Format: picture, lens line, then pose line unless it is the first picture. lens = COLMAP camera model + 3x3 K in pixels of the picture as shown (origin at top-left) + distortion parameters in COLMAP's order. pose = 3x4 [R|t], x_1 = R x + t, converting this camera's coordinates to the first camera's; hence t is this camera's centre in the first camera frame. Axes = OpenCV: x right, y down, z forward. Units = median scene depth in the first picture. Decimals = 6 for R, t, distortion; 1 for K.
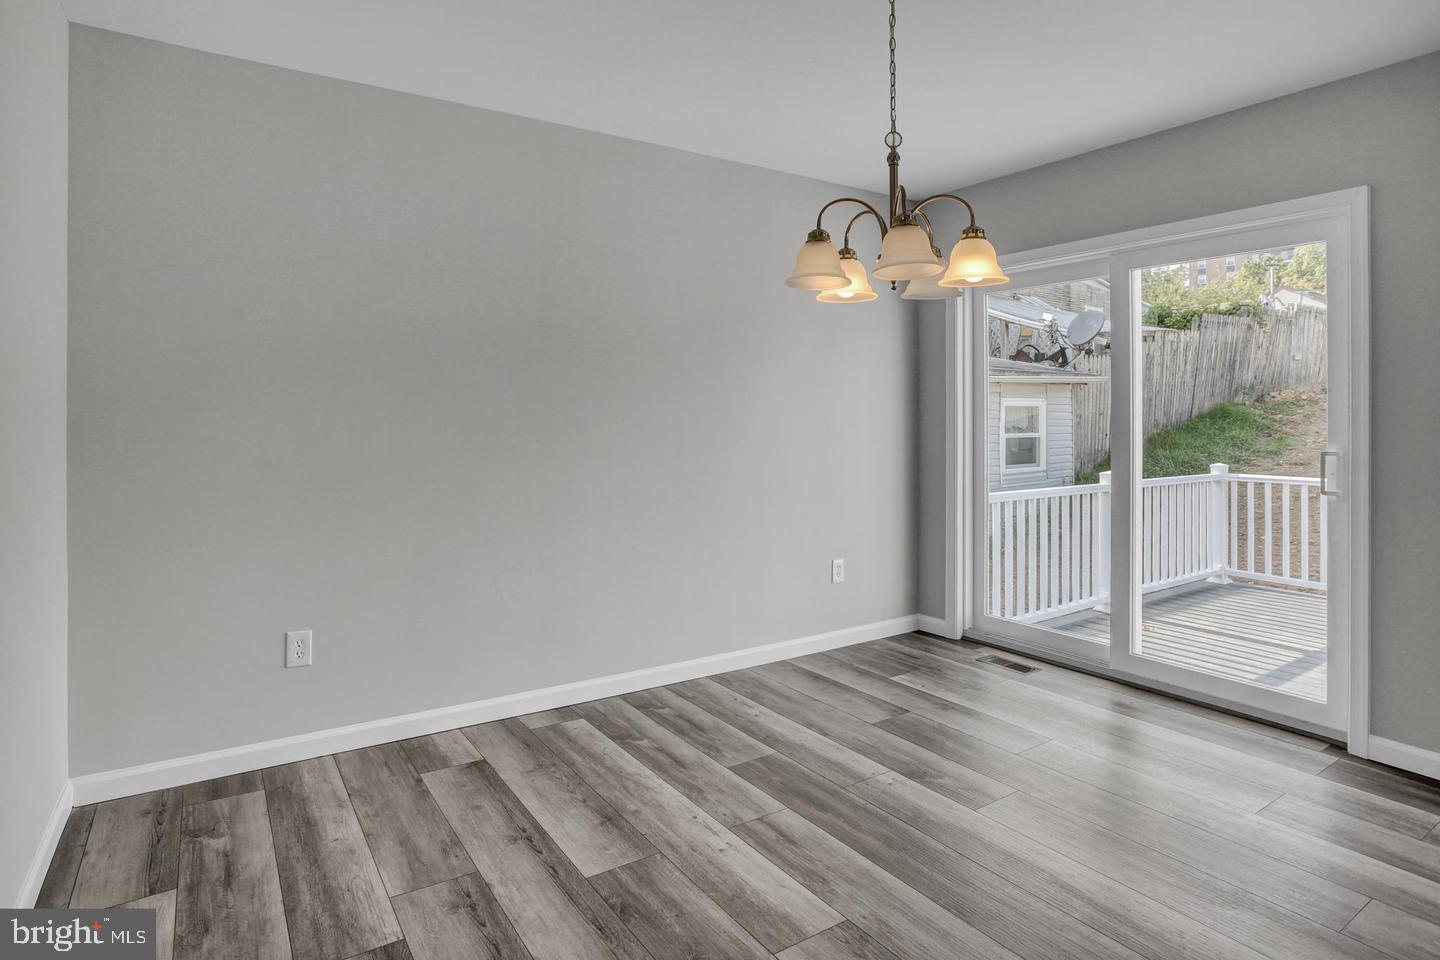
lens RADIAL K [[747.2, 0, 704.6], [0, 747.2, 416.4], [0, 0, 1]] dist [-0.026872, 0.006057]
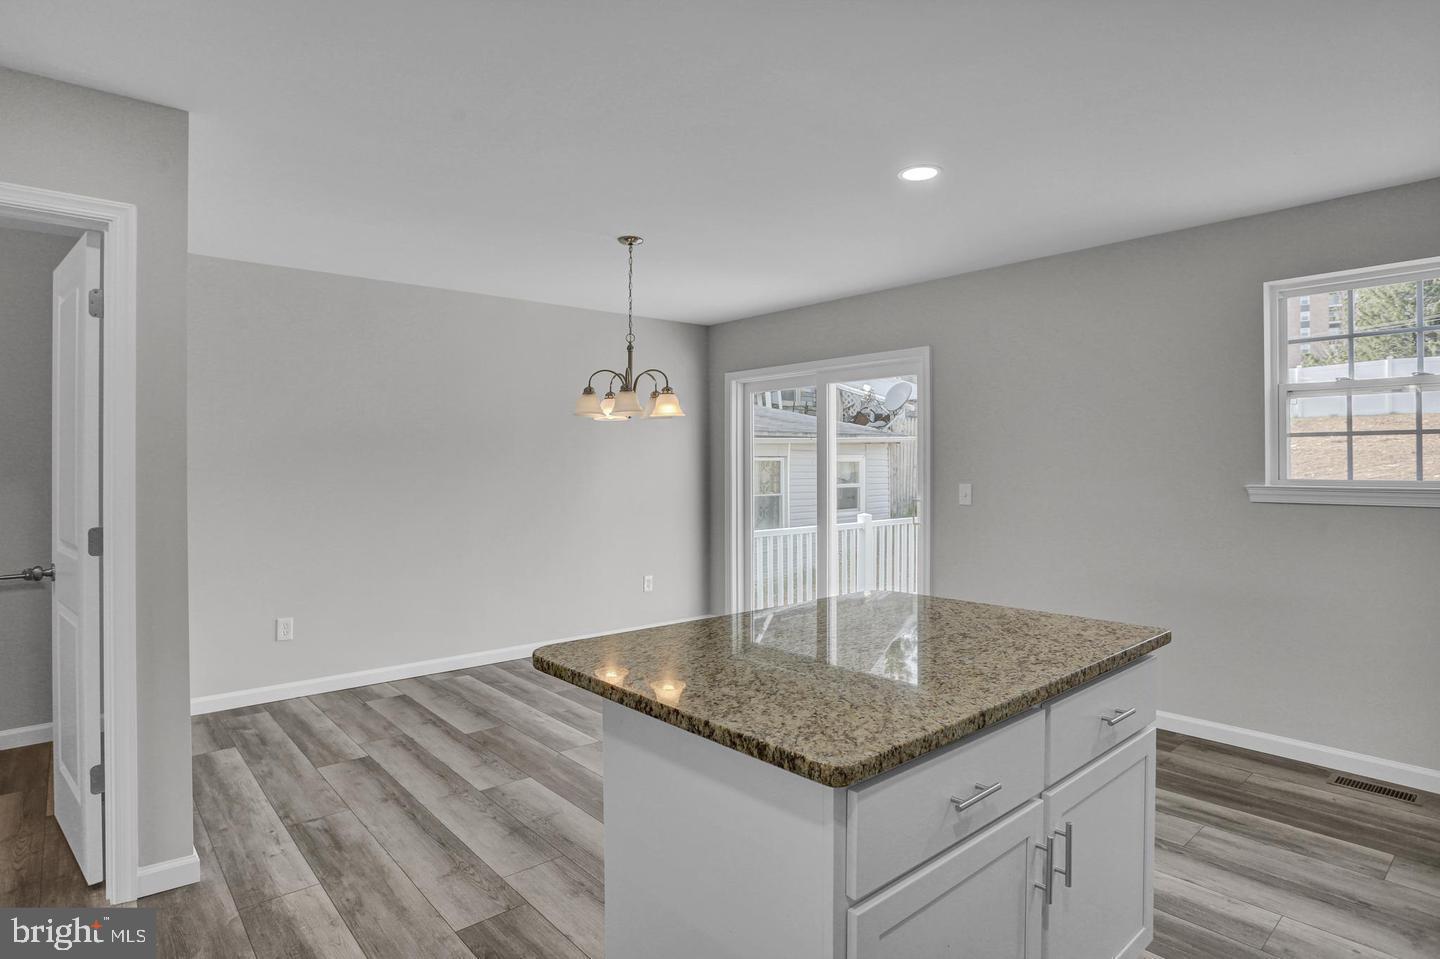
lens RADIAL K [[747.2, 0, 691.8], [0, 747.2, 466.7], [0, 0, 1]] dist [-0.026872, 0.006057]
pose [[0.993528, -0.005253, 0.113467, 0.160615], [0.004929, 0.999983, 0.003137, -0.042773], [-0.113481, -0.002557, 0.993537, -0.751870]]
